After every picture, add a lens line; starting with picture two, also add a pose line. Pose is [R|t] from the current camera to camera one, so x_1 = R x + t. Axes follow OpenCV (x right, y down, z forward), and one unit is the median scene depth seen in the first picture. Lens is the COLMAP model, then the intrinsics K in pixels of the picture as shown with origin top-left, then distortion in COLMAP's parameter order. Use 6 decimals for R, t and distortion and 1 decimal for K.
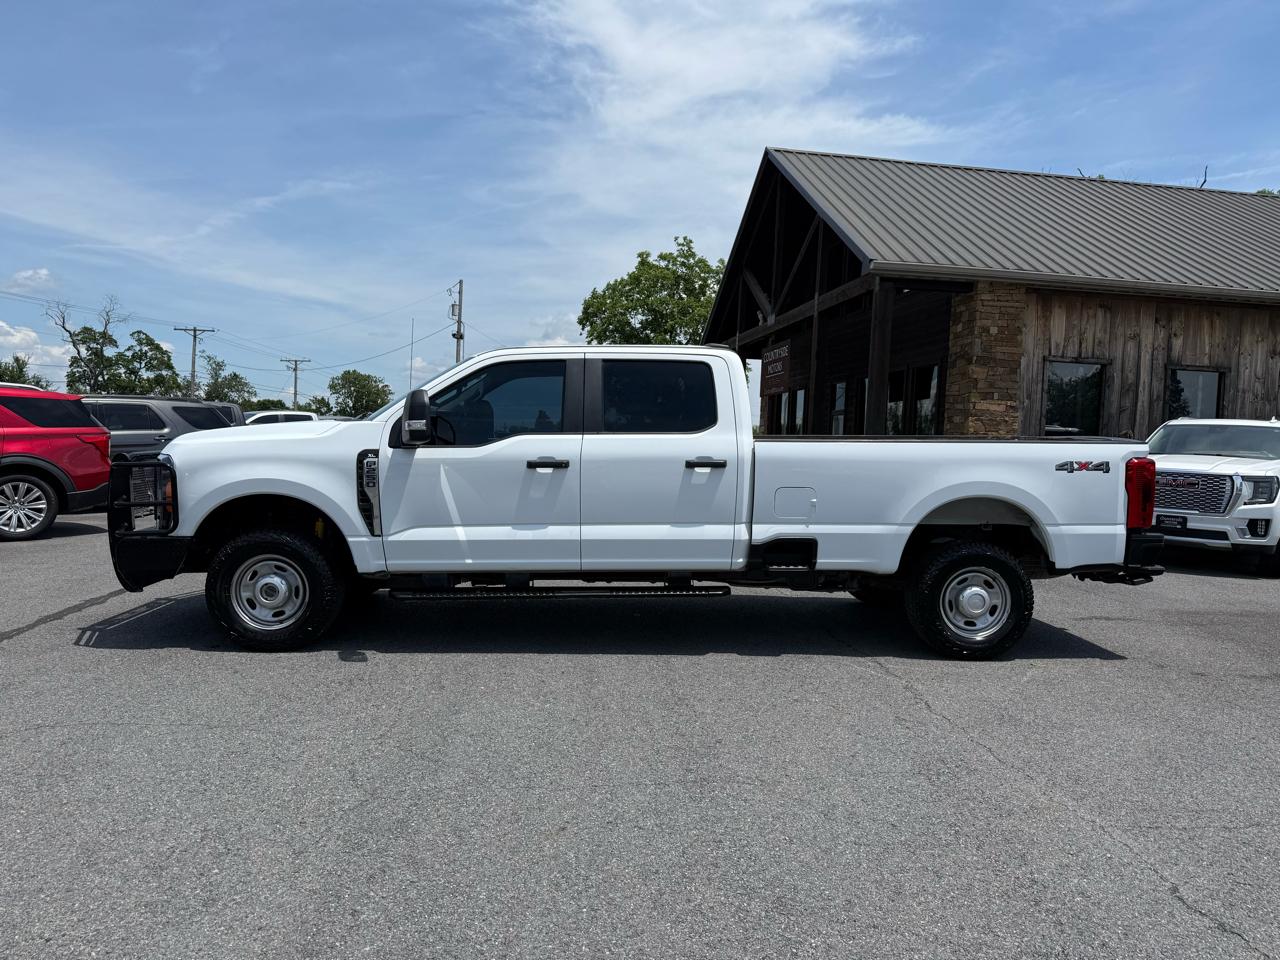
lens RADIAL K [[900.5, 0, 647.7], [0, 900.5, 472.3], [0, 0, 1]] dist [0.041725, -0.060632]
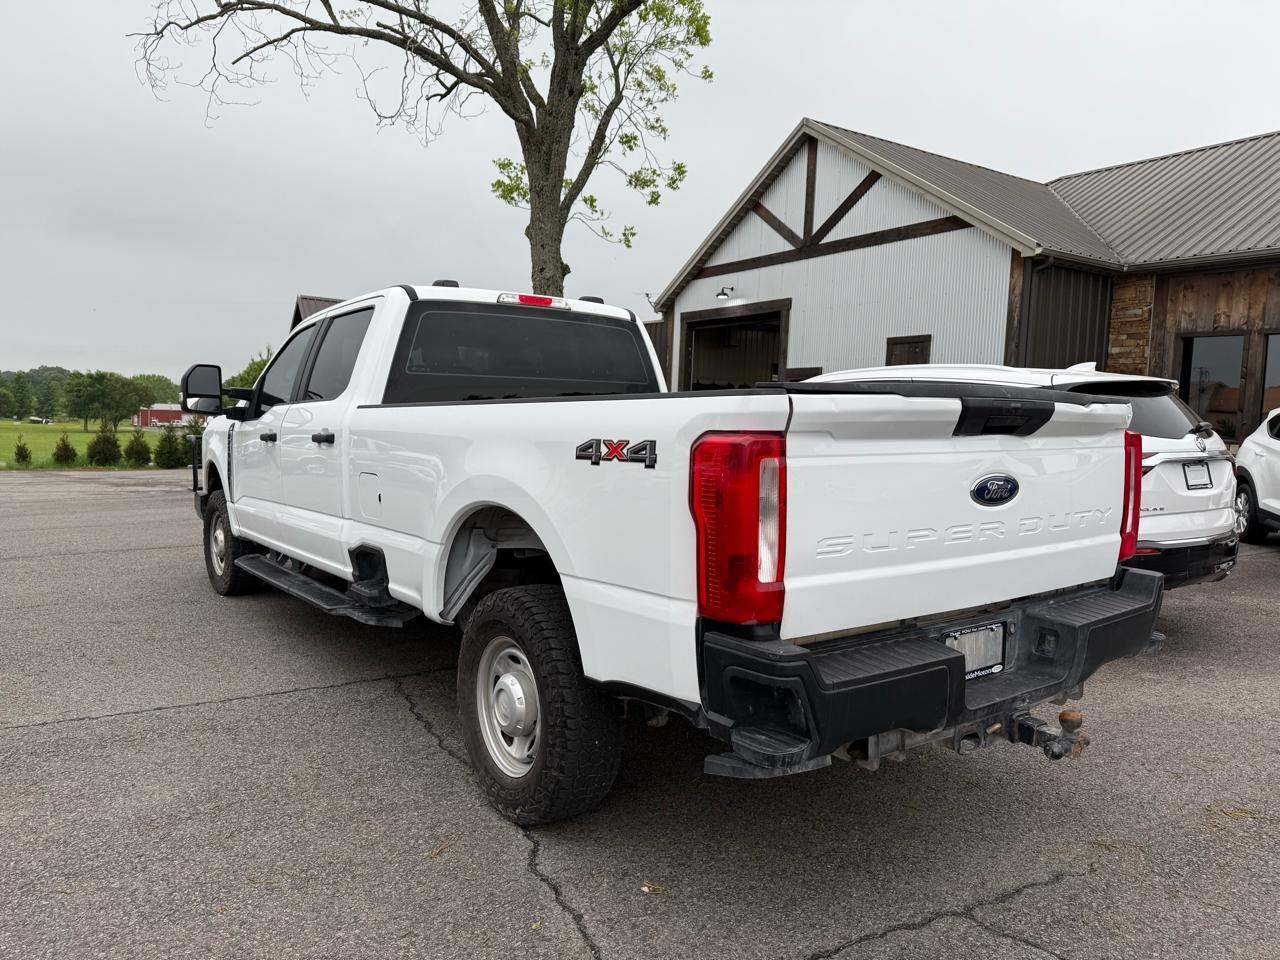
lens RADIAL K [[898.9, 0, 640.0], [0, 898.9, 480.0], [0, 0, 1]] dist [0.044916, -0.001921]
pose [[0.539752, 0.041792, -0.840786, 0.813476], [-0.045718, 0.998748, 0.020295, -0.001944], [0.840582, 0.027485, 0.540987, 0.751586]]
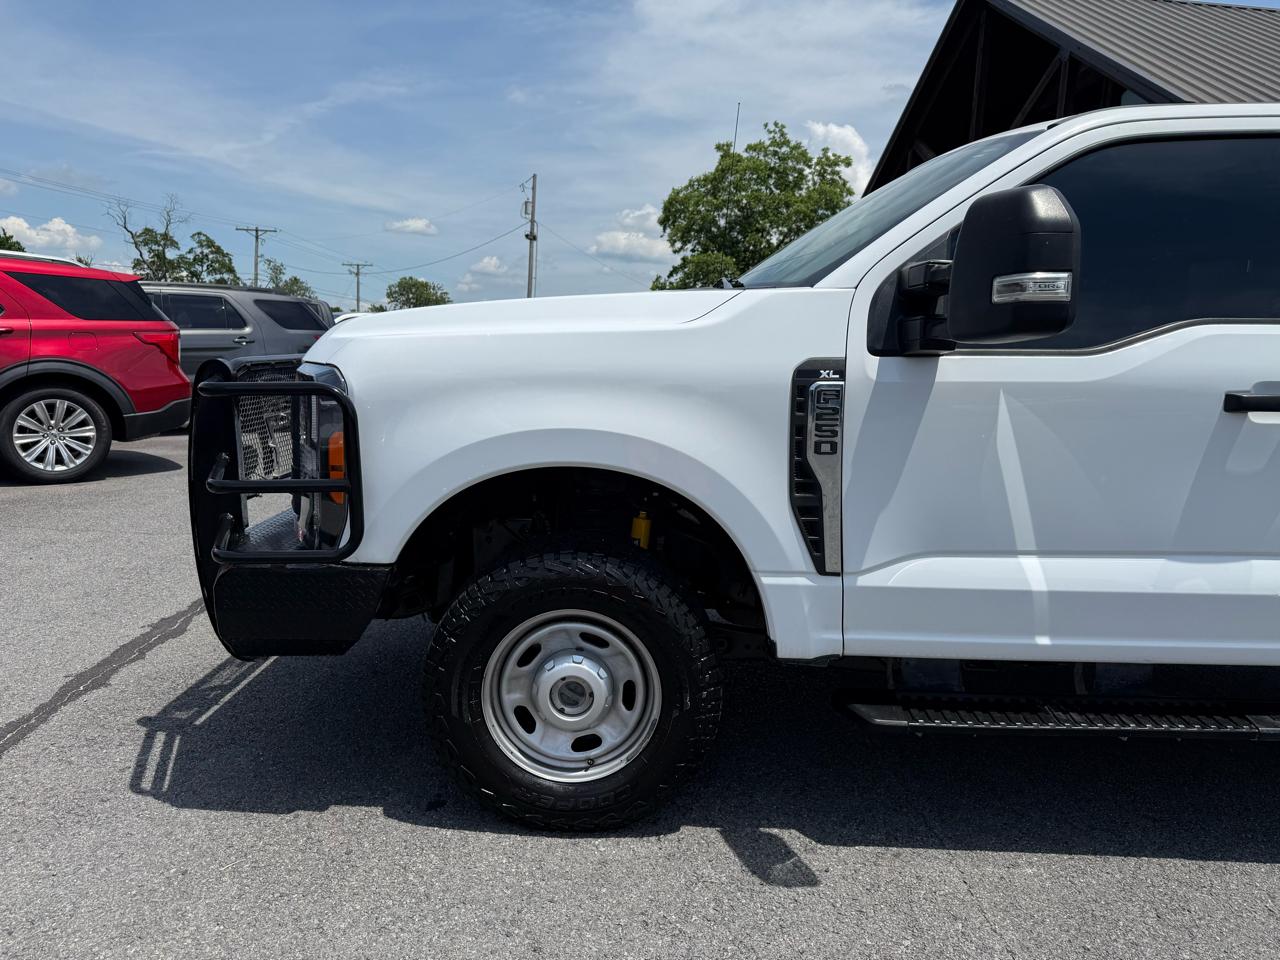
lens RADIAL K [[916.4, 0, 640.0], [0, 916.4, 480.0], [0, 0, 1]] dist [-0.001793, -0.010629]
pose [[0.997550, 0.024698, -0.065448, -0.312201], [-0.017924, 0.994608, 0.102143, -0.010550], [0.067617, -0.100719, 0.992614, 0.512967]]
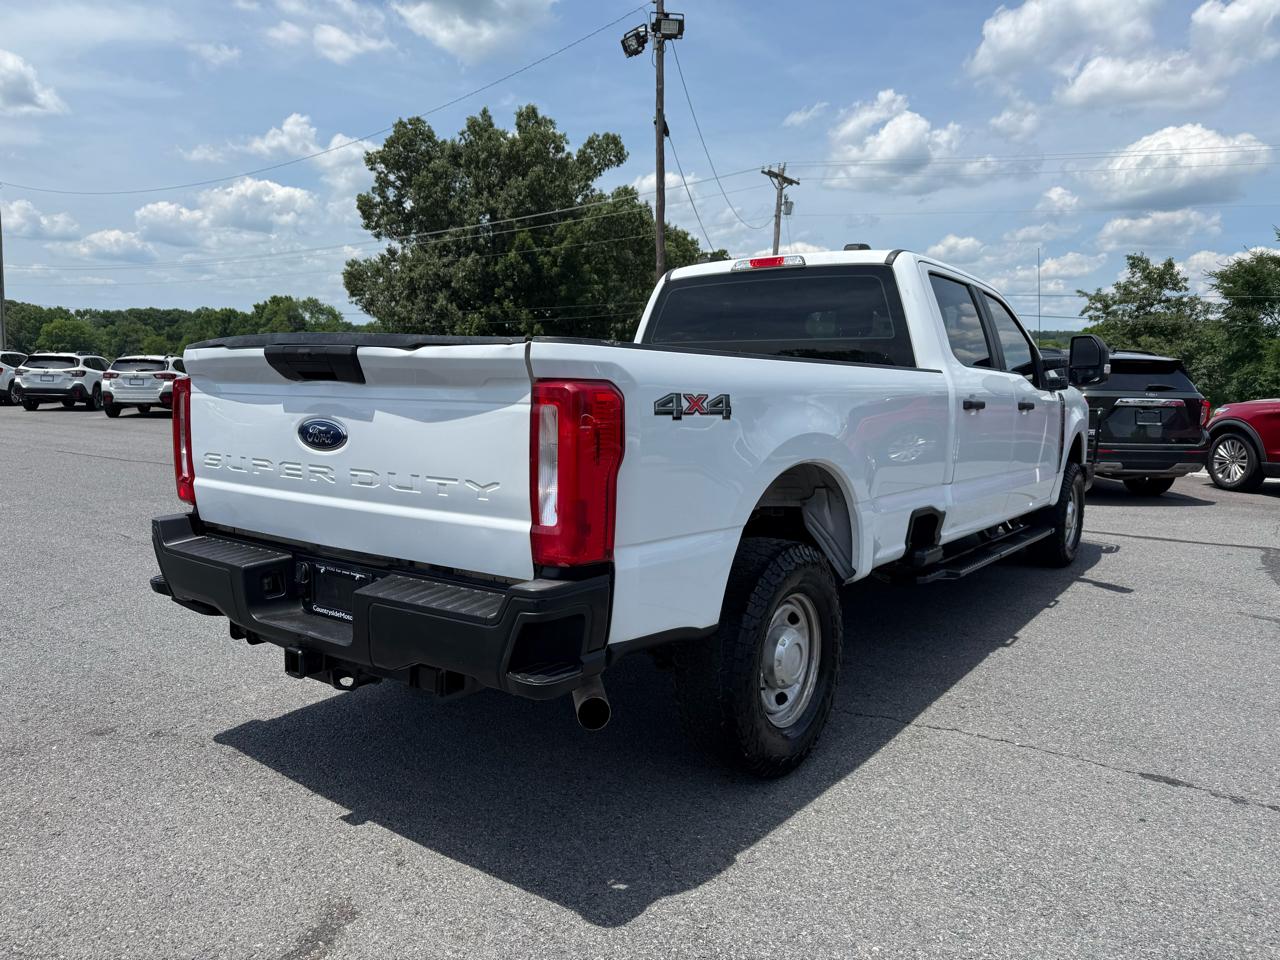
lens RADIAL K [[916.4, 0, 640.0], [0, 916.4, 480.0], [0, 0, 1]] dist [-0.001793, -0.010629]
pose [[-0.646223, 0.049855, -0.761518, 0.783536], [-0.071959, 0.989437, 0.125841, -0.042176], [0.759748, 0.136119, -0.635810, 1.540382]]
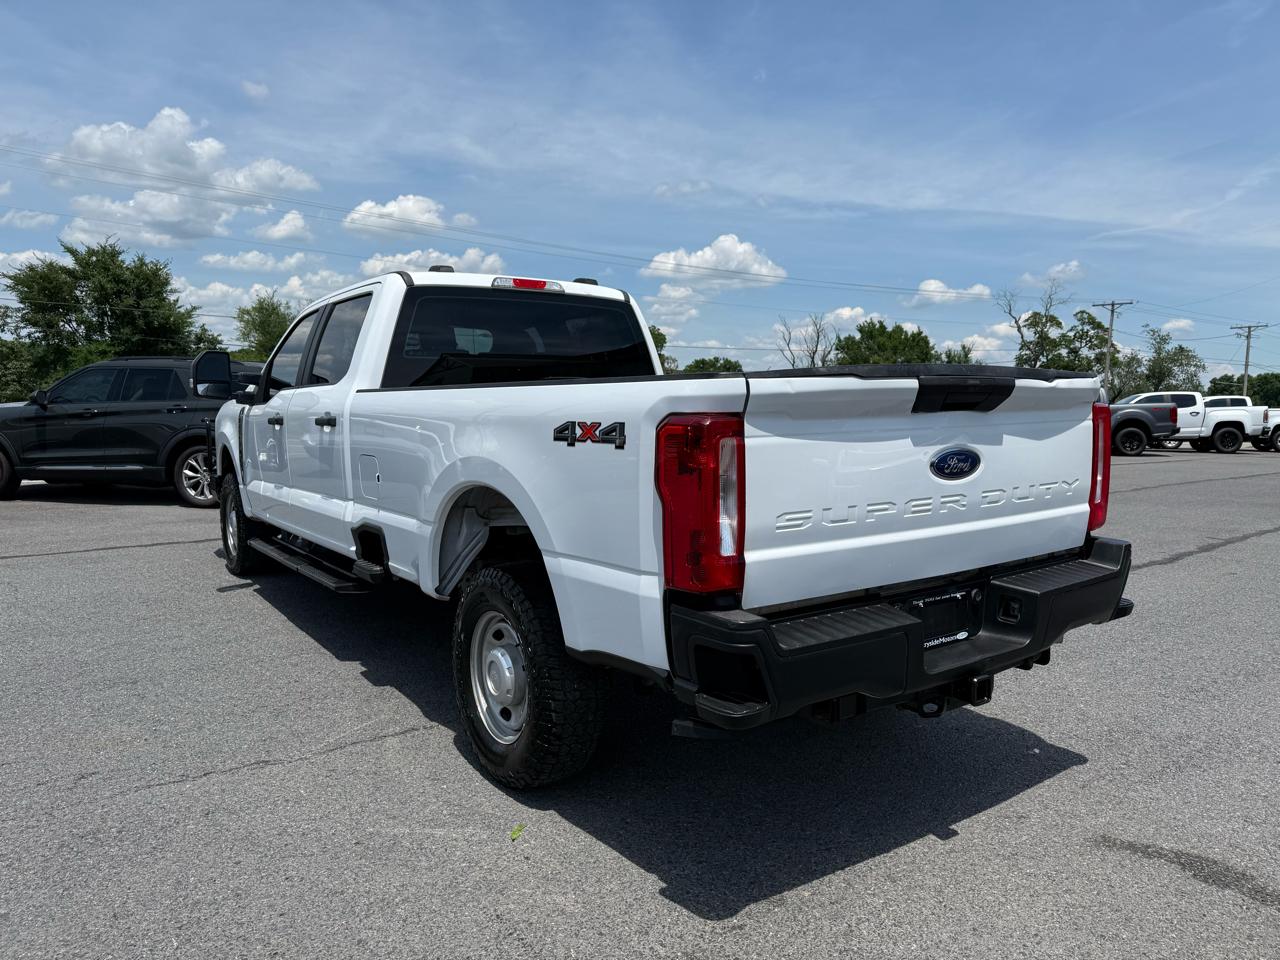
lens RADIAL K [[900.5, 0, 647.7], [0, 900.5, 472.3], [0, 0, 1]] dist [0.041725, -0.060632]
pose [[0.529221, 0.050264, -0.846994, 0.843206], [-0.030851, 0.998724, 0.039992, -0.005453], [0.847923, 0.004966, 0.530096, 0.758933]]
